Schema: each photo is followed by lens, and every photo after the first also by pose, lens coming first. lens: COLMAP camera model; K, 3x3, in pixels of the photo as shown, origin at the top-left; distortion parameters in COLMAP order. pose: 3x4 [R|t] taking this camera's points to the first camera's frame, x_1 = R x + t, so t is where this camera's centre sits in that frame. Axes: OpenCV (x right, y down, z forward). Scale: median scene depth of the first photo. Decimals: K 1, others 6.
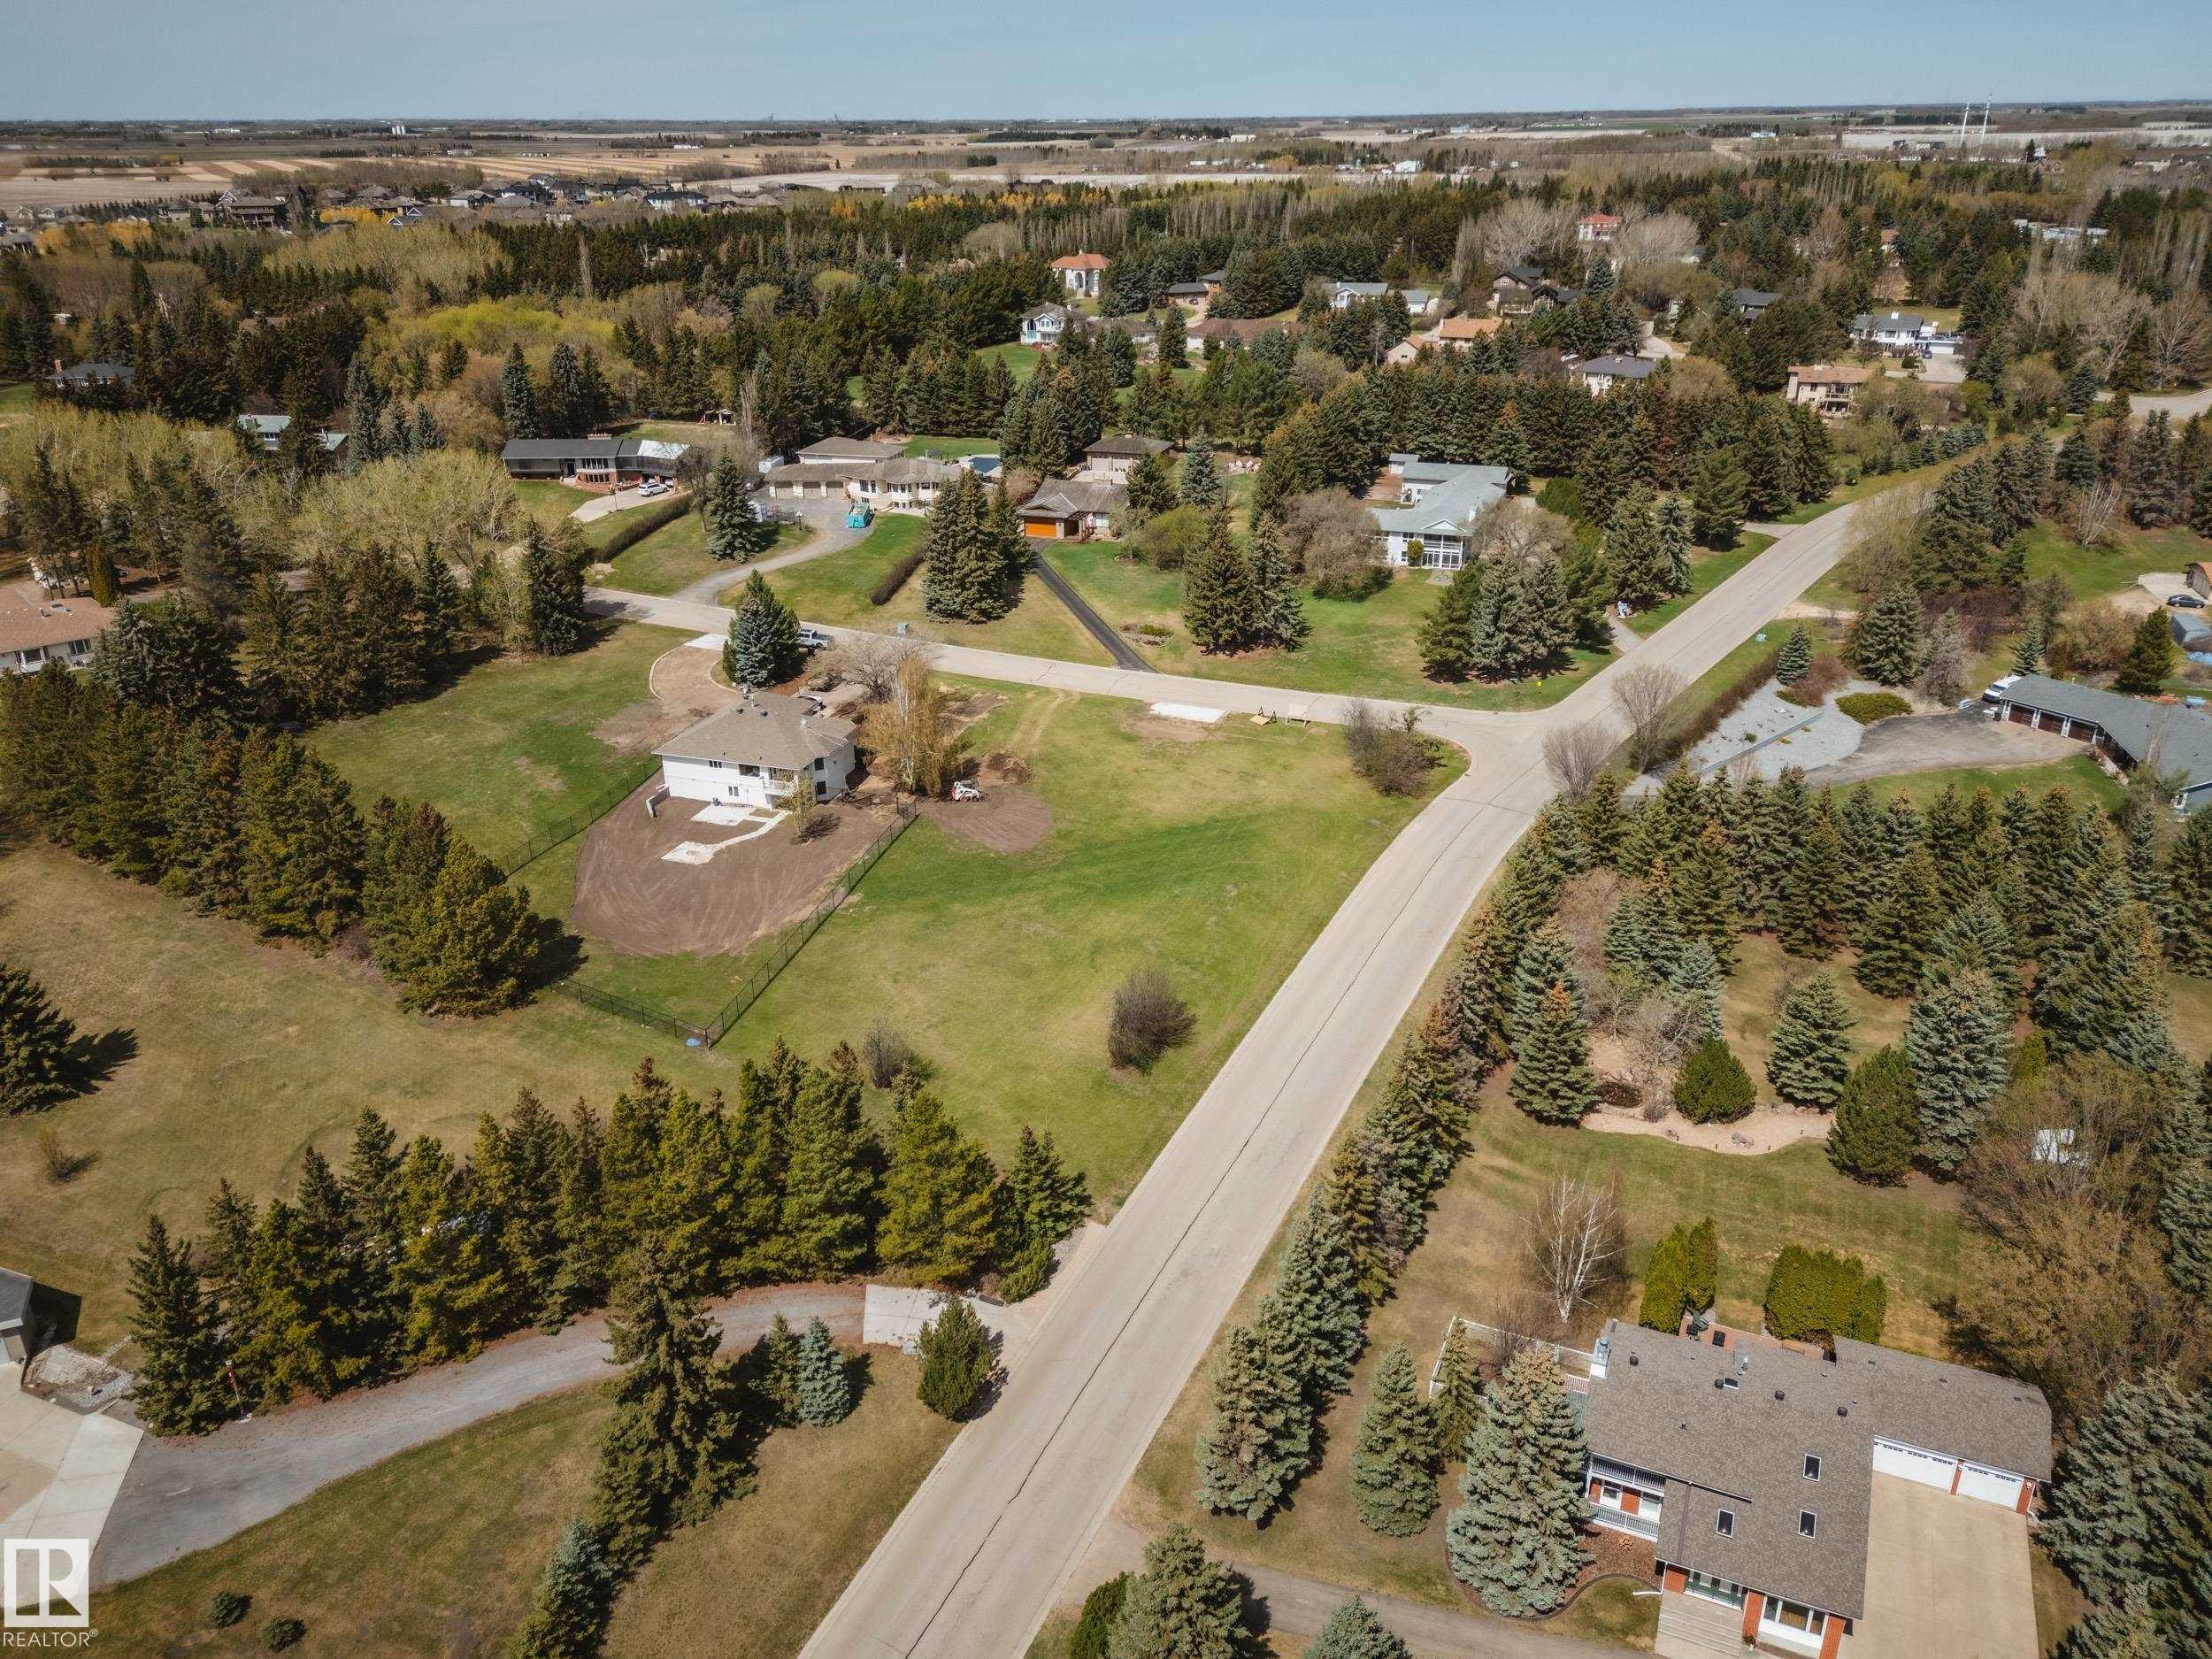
lens RADIAL K [[1614.2, 0, 1113.8], [0, 1614.2, 851.3], [0, 0, 1]] dist [0.080289, -0.071509]
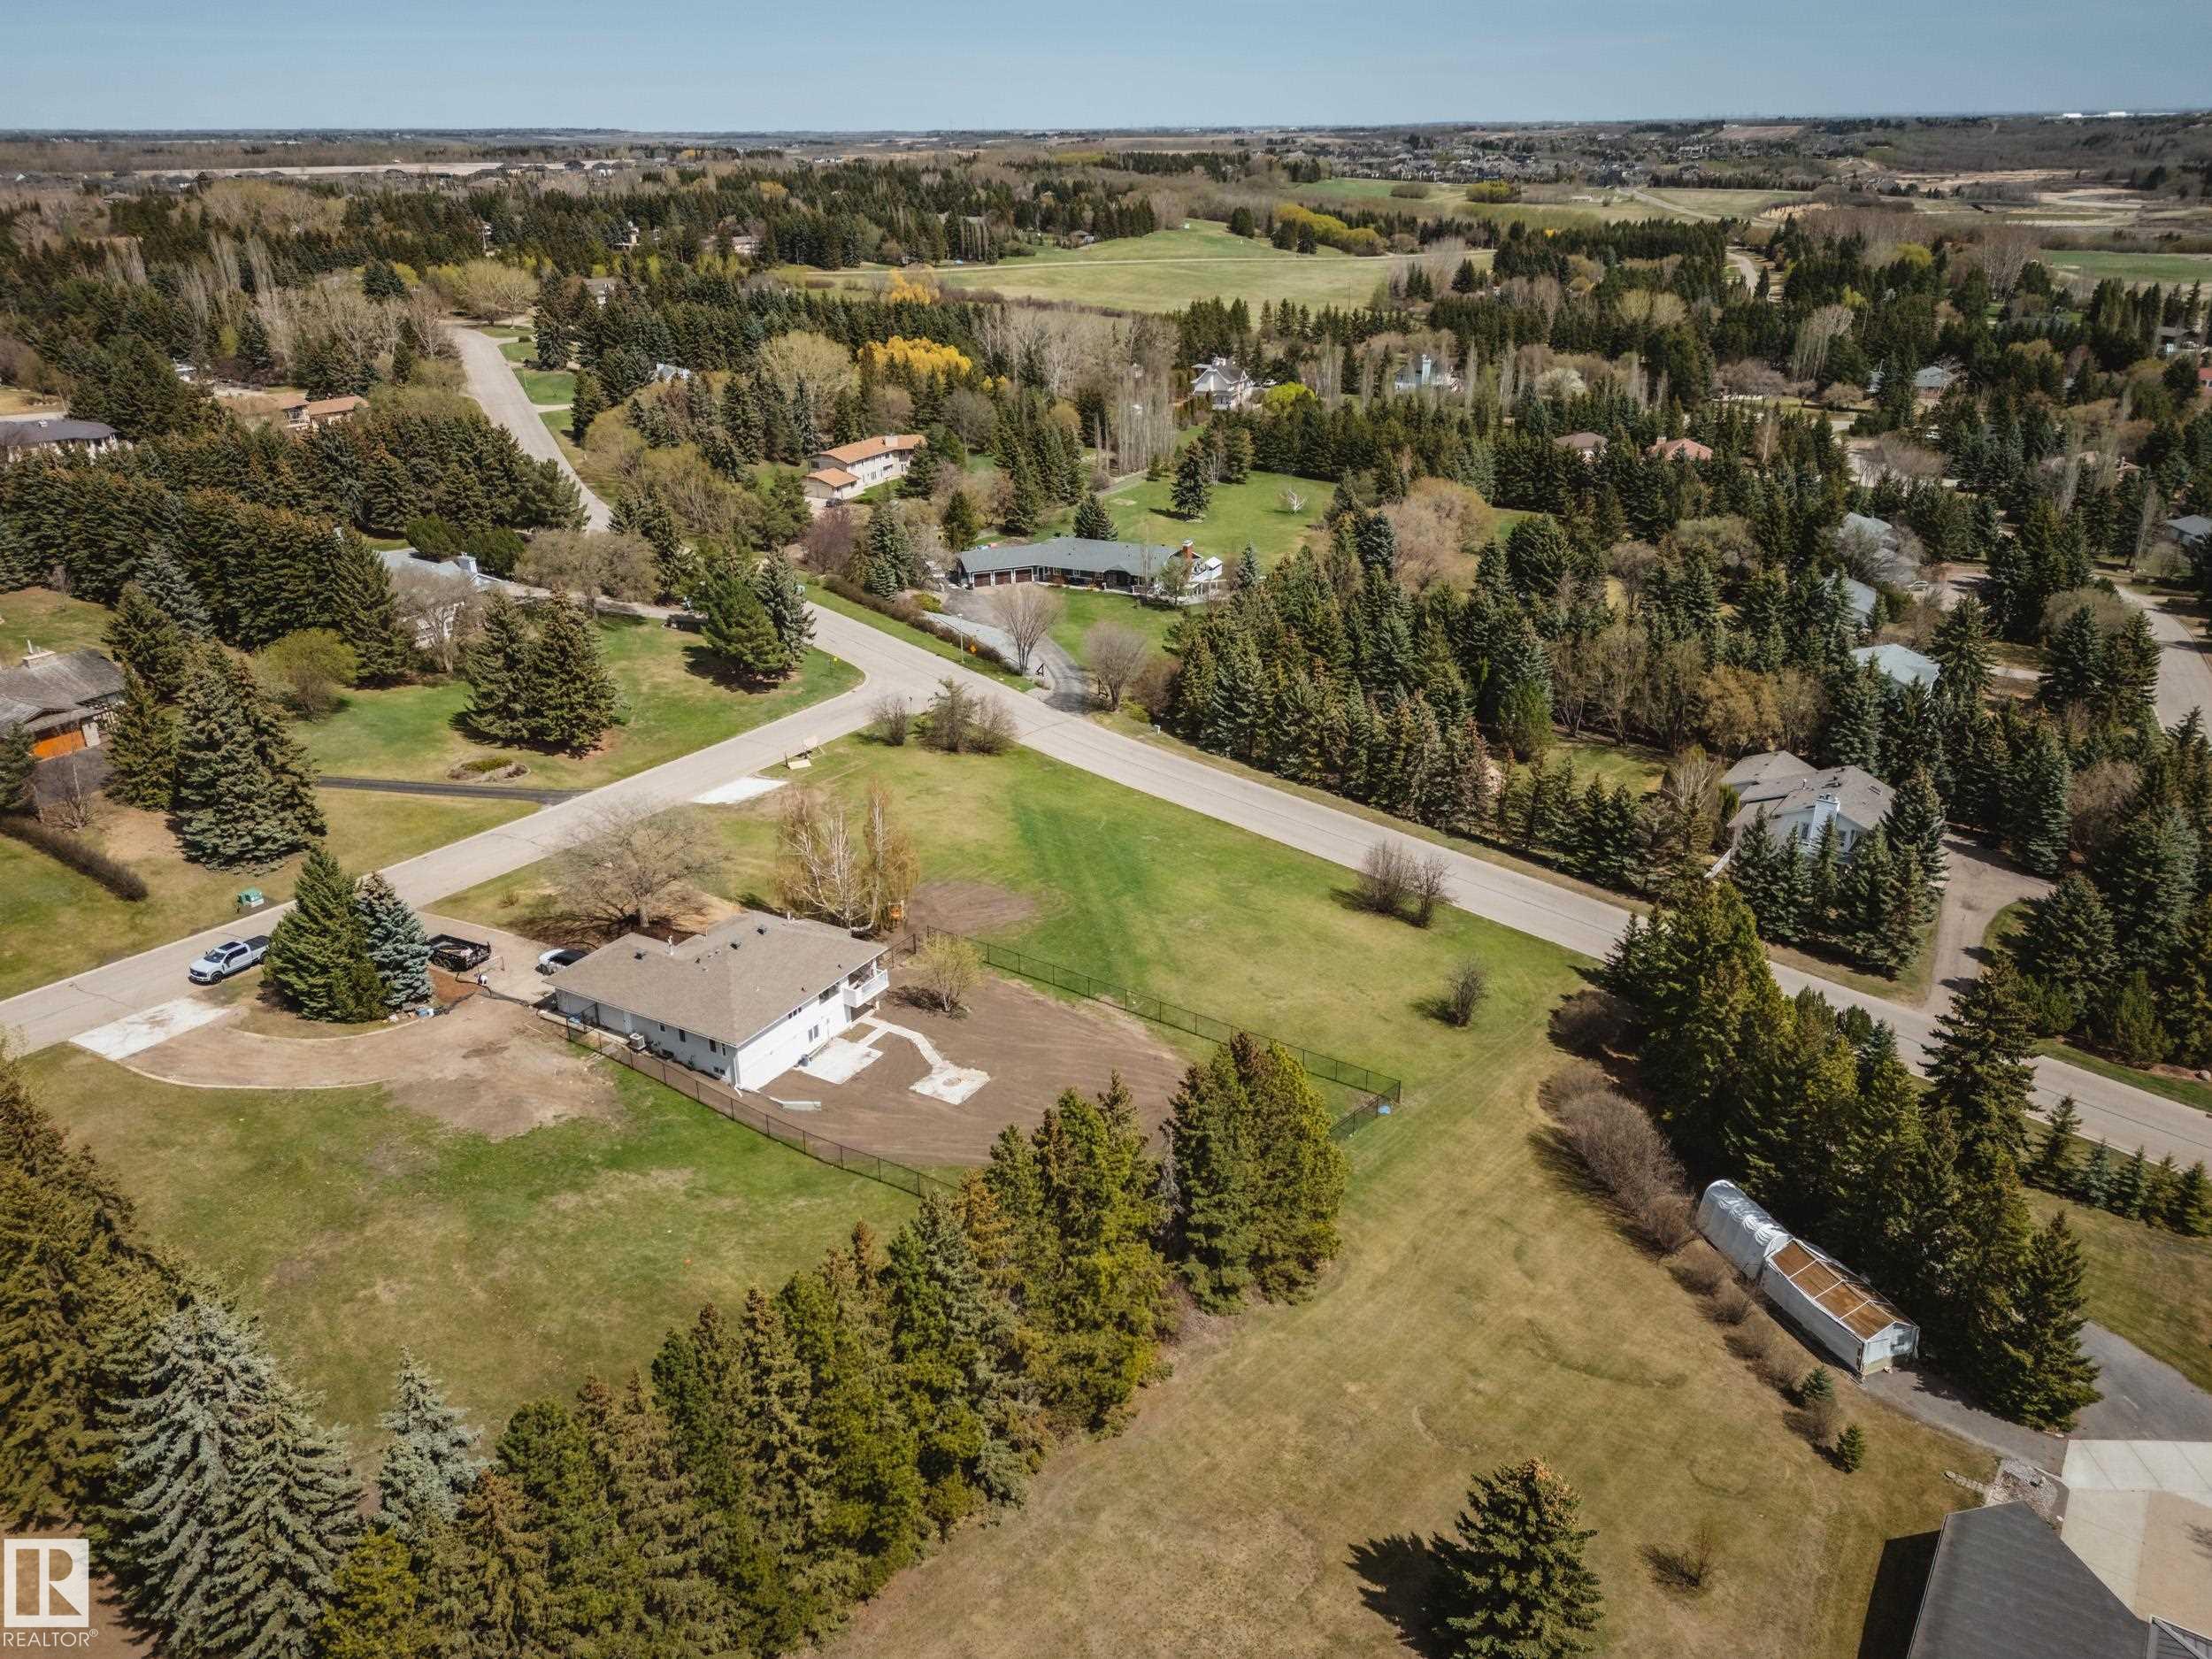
lens RADIAL K [[1614.2, 0, 1113.6], [0, 1614.2, 819.5], [0, 0, 1]] dist [0.080289, -0.071509]
pose [[0.219540, -0.375567, 0.900418, -0.628211], [0.405924, 0.874416, 0.265749, -0.198270], [-0.887146, 0.307158, 0.344421, 0.454087]]
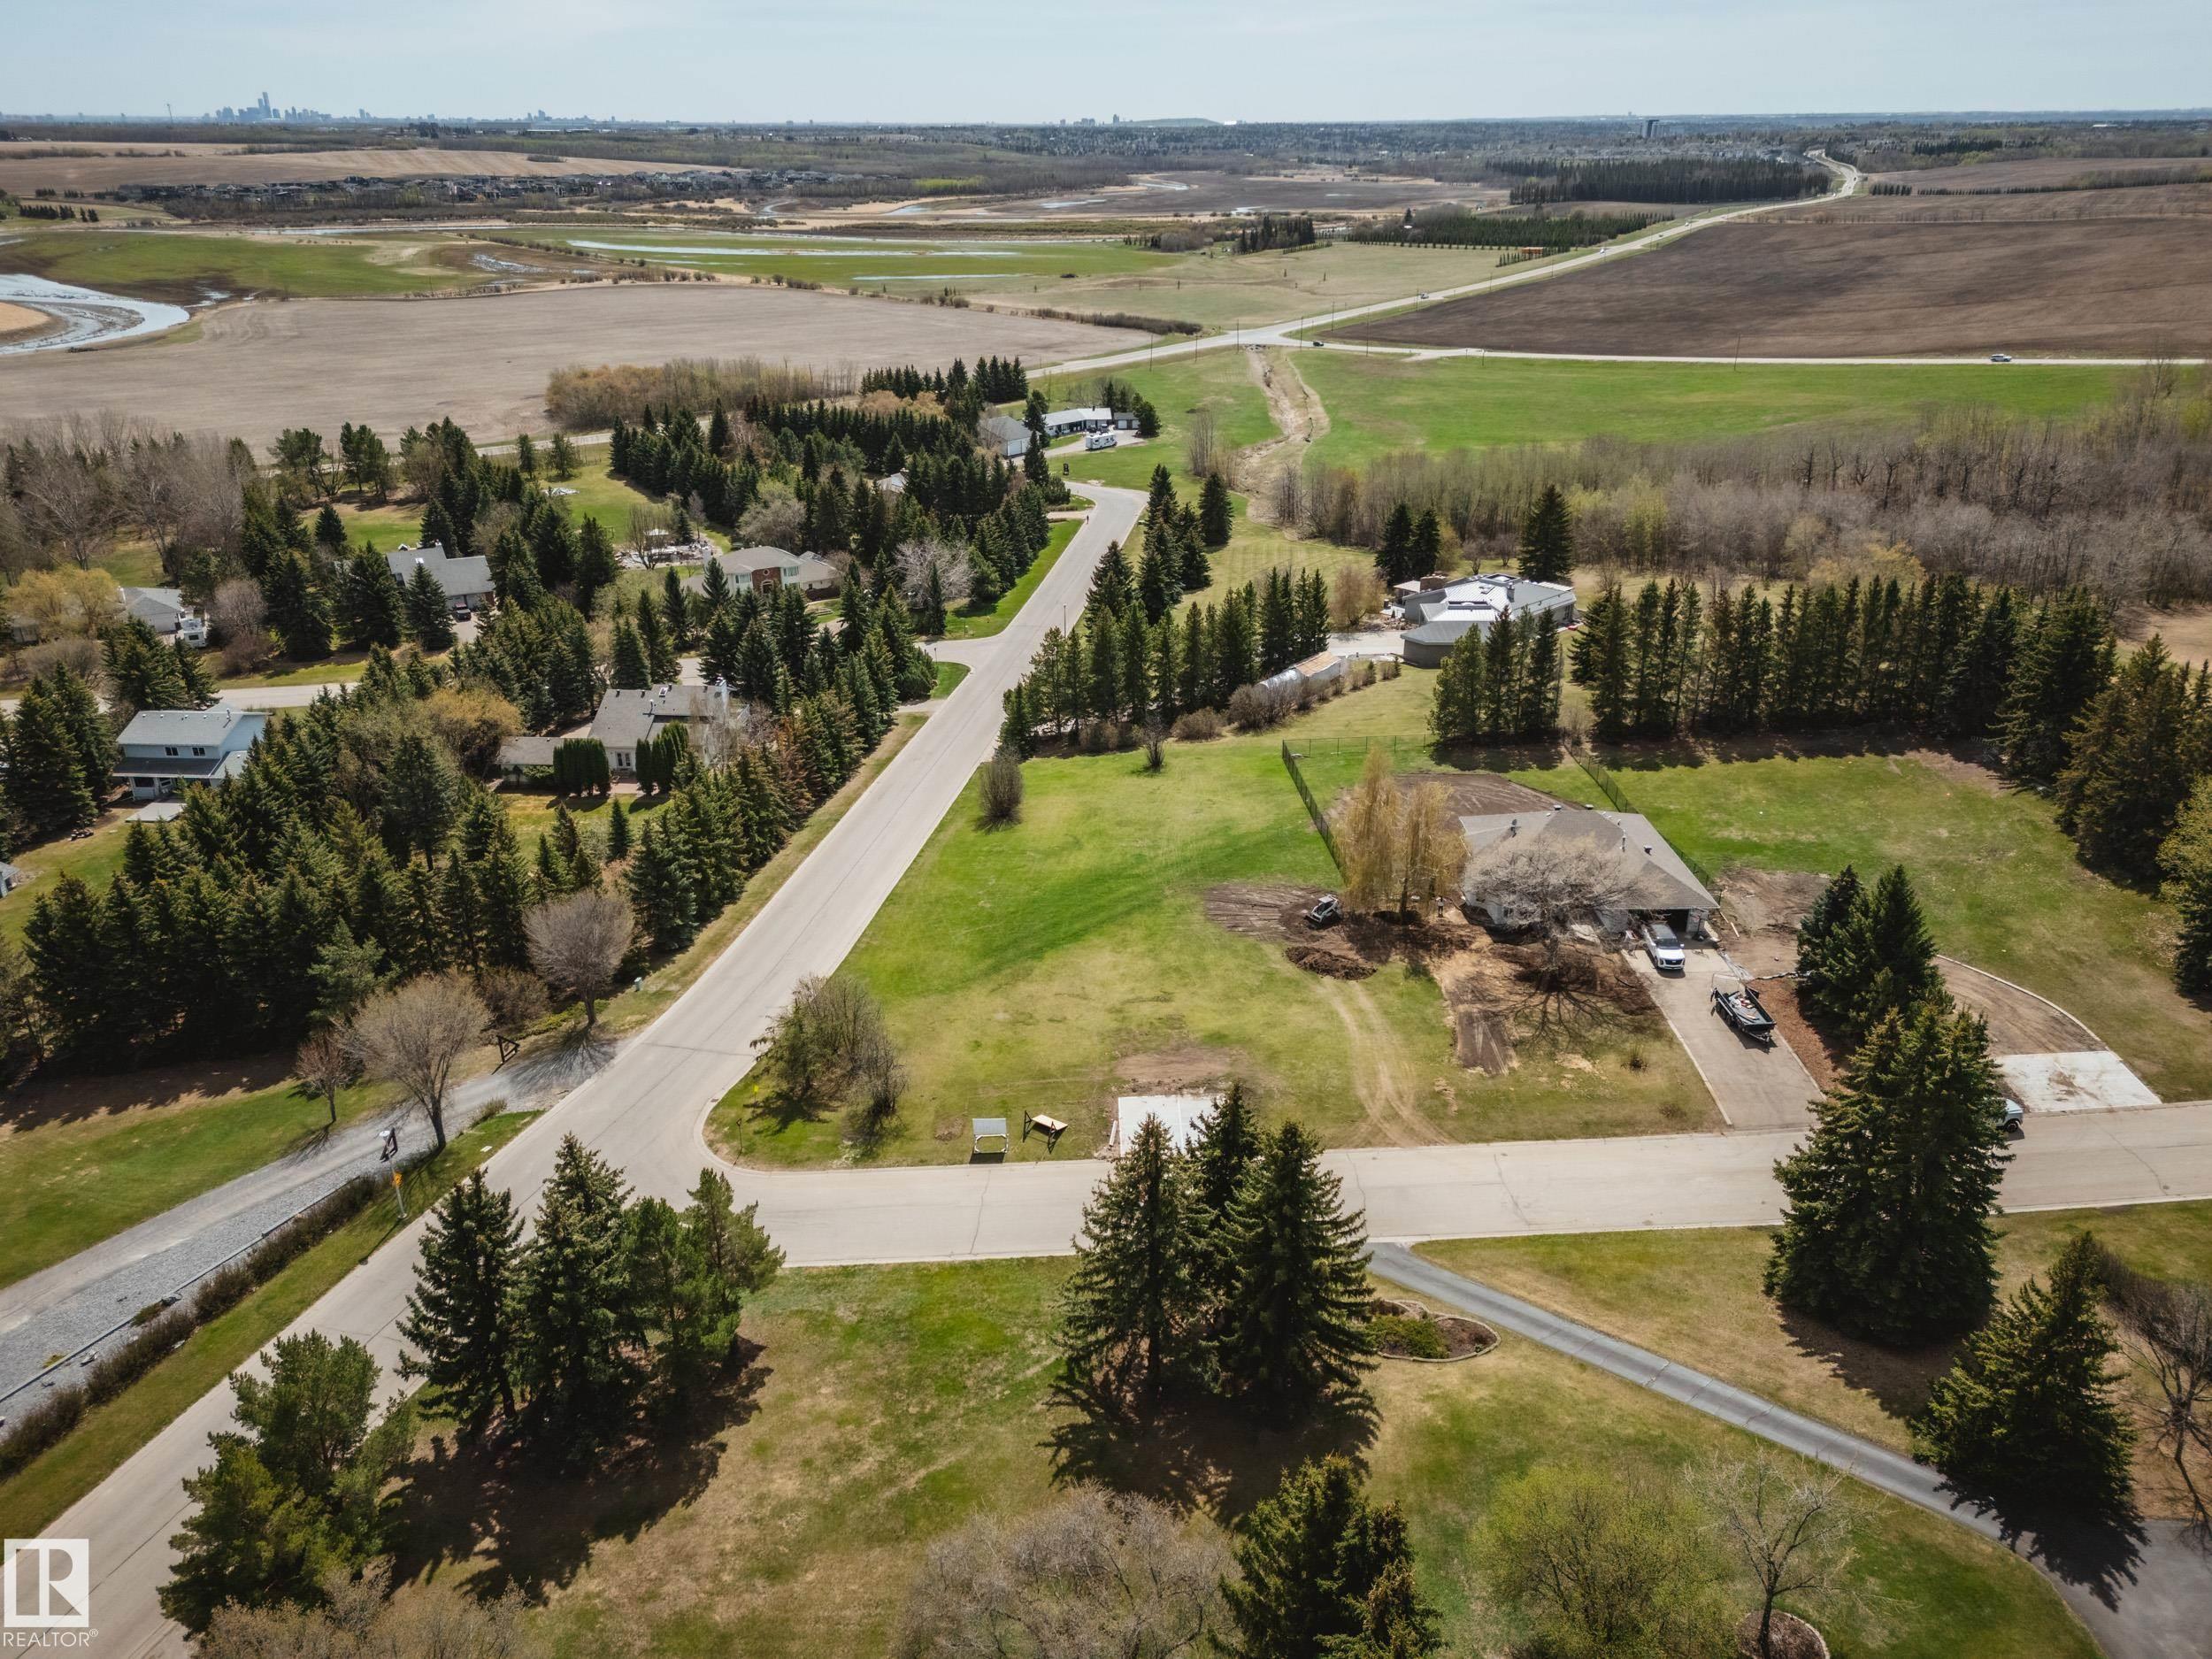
lens RADIAL K [[1614.2, 0, 1104.8], [0, 1614.2, 833.2], [0, 0, 1]] dist [0.080289, -0.071509]
pose [[-0.945719, 0.141368, -0.292627, 0.200872], [-0.121960, 0.680237, 0.722775, -0.510989], [0.301233, 0.719230, -0.626072, 1.128438]]
